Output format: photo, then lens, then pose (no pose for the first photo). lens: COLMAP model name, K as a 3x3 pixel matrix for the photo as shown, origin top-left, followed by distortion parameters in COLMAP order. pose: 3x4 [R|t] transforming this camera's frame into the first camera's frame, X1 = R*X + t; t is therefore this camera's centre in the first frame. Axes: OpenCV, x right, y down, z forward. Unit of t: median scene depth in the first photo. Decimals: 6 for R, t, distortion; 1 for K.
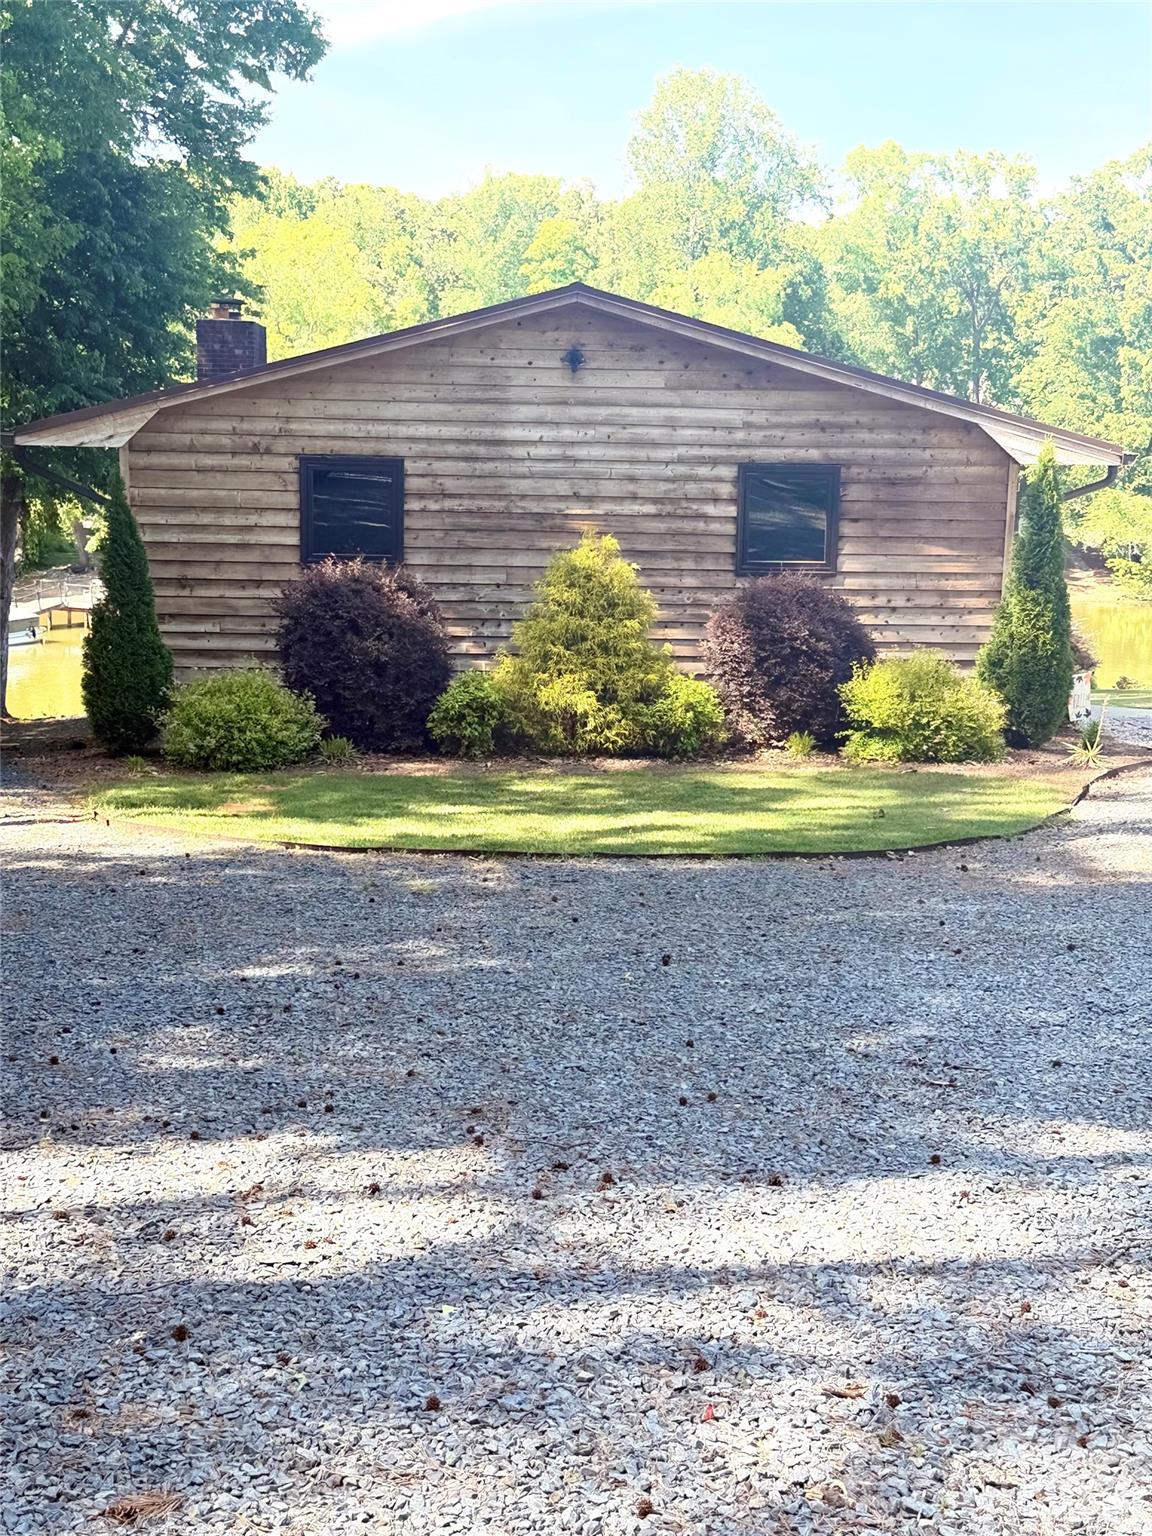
lens RADIAL K [[2092.2, 0, 576.0], [0, 2092.2, 766.8], [0, 0, 1]] dist [0.091685, 0.000000]
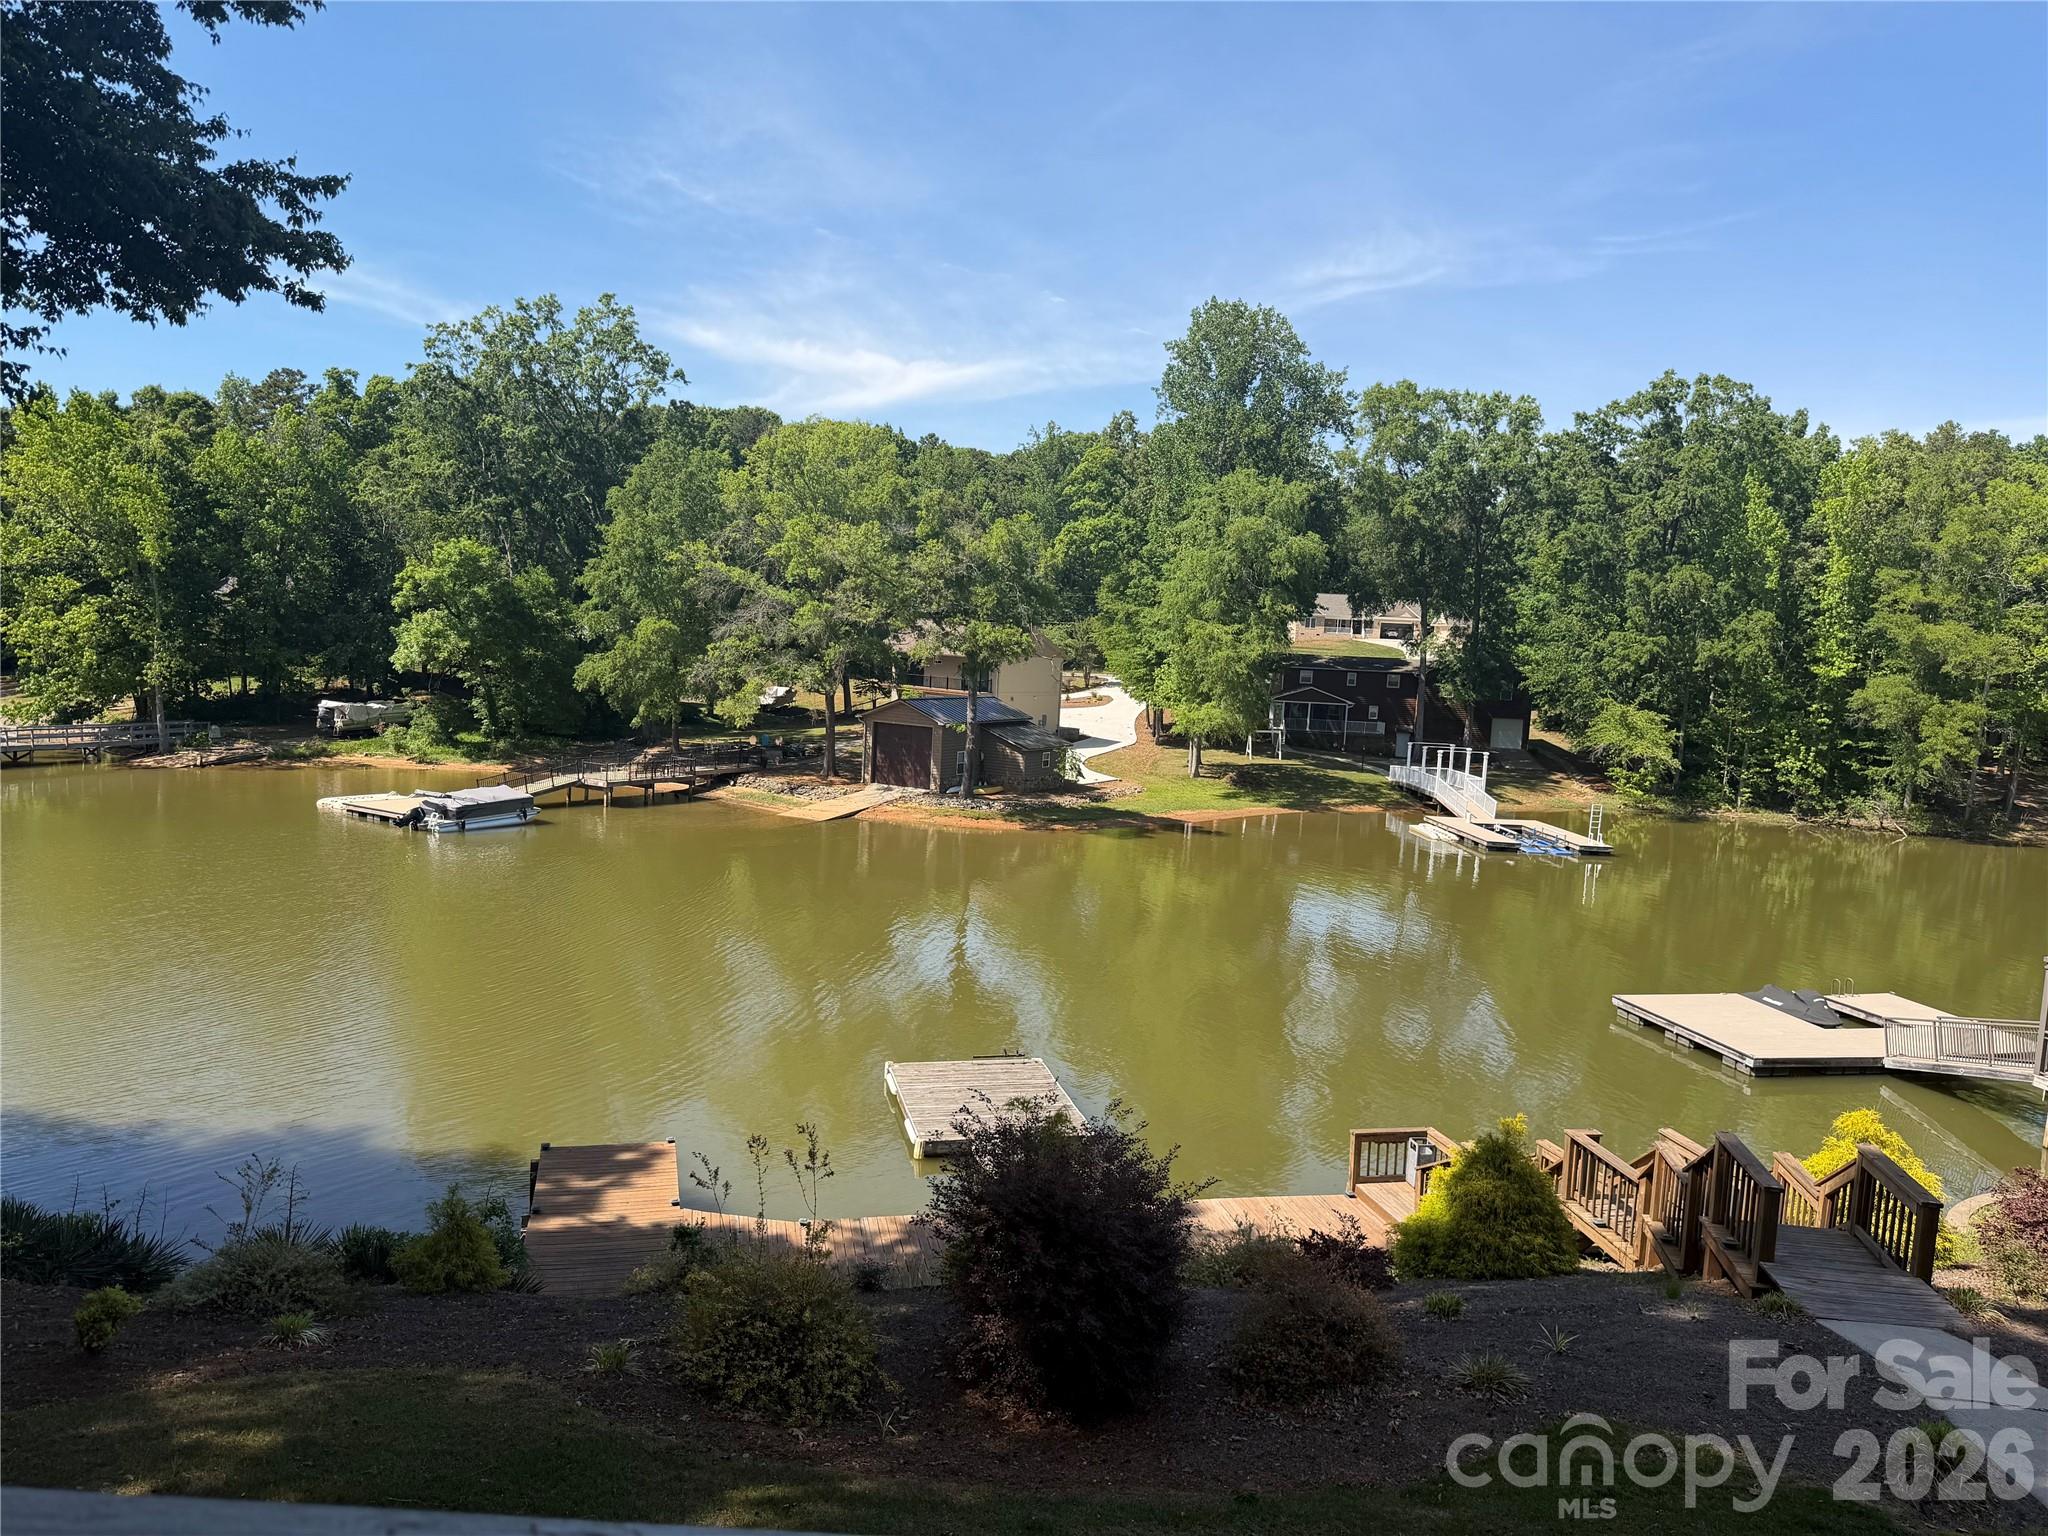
lens RADIAL K [[1440.7, 0, 1016.8], [0, 1440.7, 770.1], [0, 0, 1]] dist [0.059570, -0.074601]
pose [[0.996649, 0.037809, -0.072530, 0.011200], [-0.042690, 0.996841, -0.066970, -0.038021], [0.069769, 0.069842, 0.995115, 0.268812]]
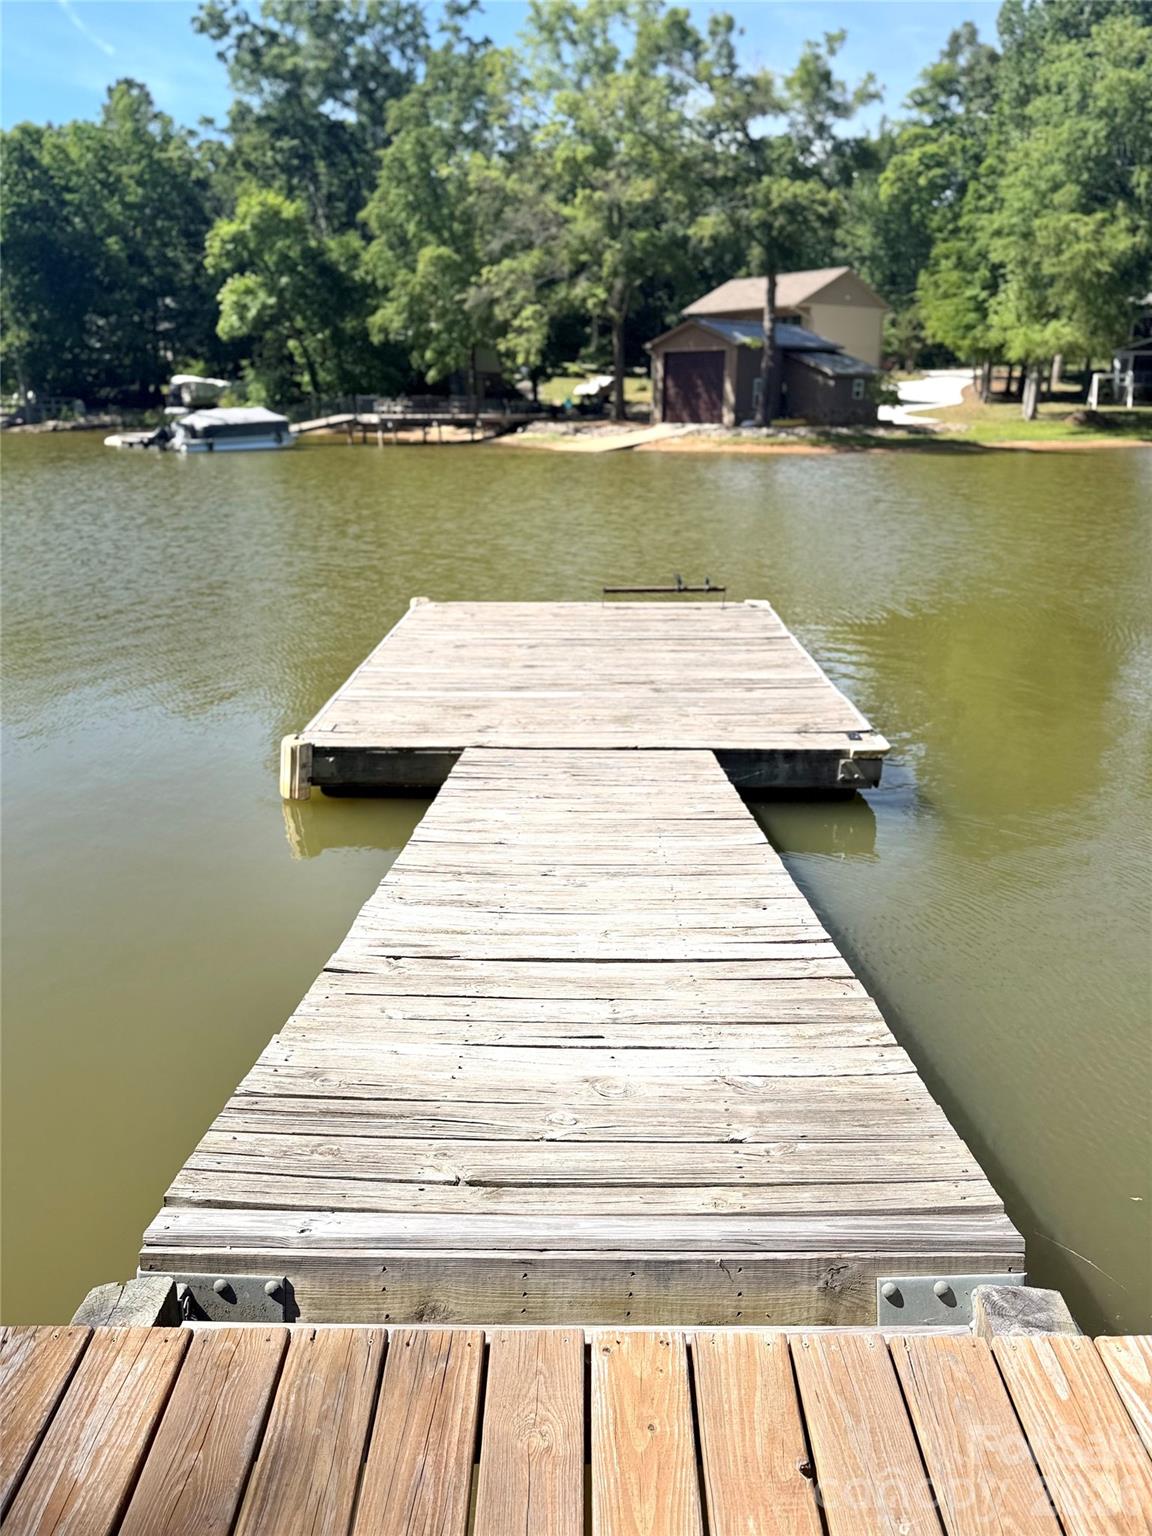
lens RADIAL K [[1080.5, 0, 572.0], [0, 1080.5, 759.1], [0, 0, 1]] dist [0.059570, -0.074601]
pose [[0.950555, 0.083177, -0.299209, 0.011298], [-0.036684, 0.986793, 0.157776, -0.004508], [0.308380, -0.138999, 0.941053, 0.444181]]
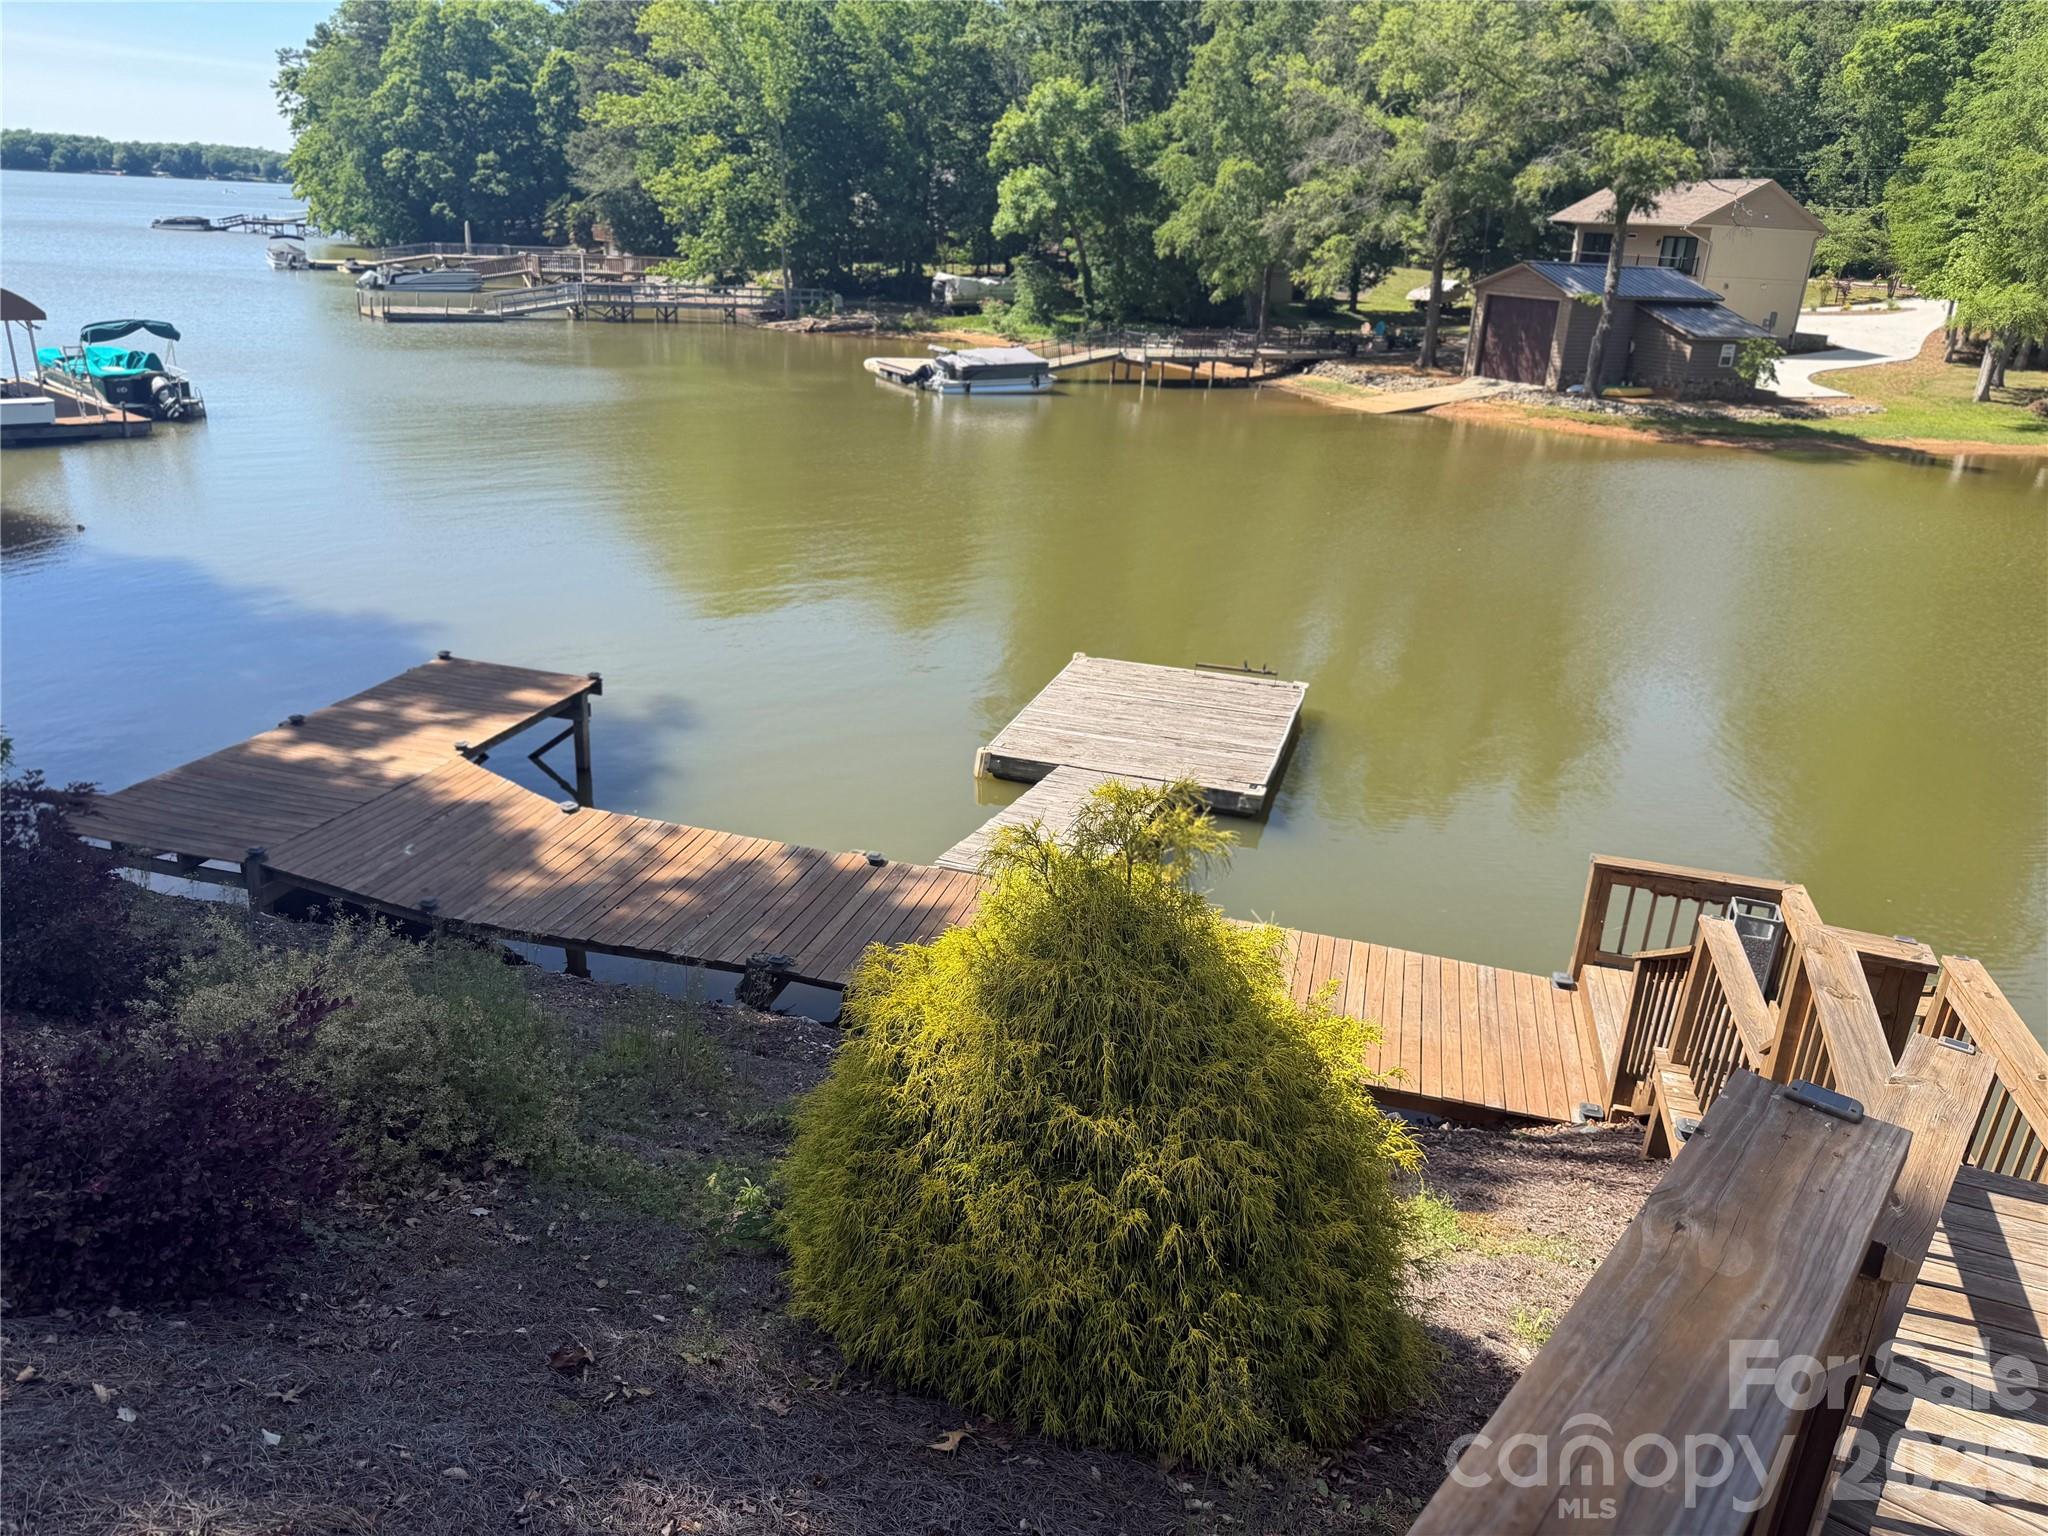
lens RADIAL K [[1440.7, 0, 1020.9], [0, 1440.7, 760.1], [0, 0, 1]] dist [0.059570, -0.074601]
pose [[0.830150, 0.215747, -0.514105, 0.059437], [-0.126458, 0.970925, 0.203256, -0.024951], [0.543010, -0.103720, 0.833296, 0.372473]]
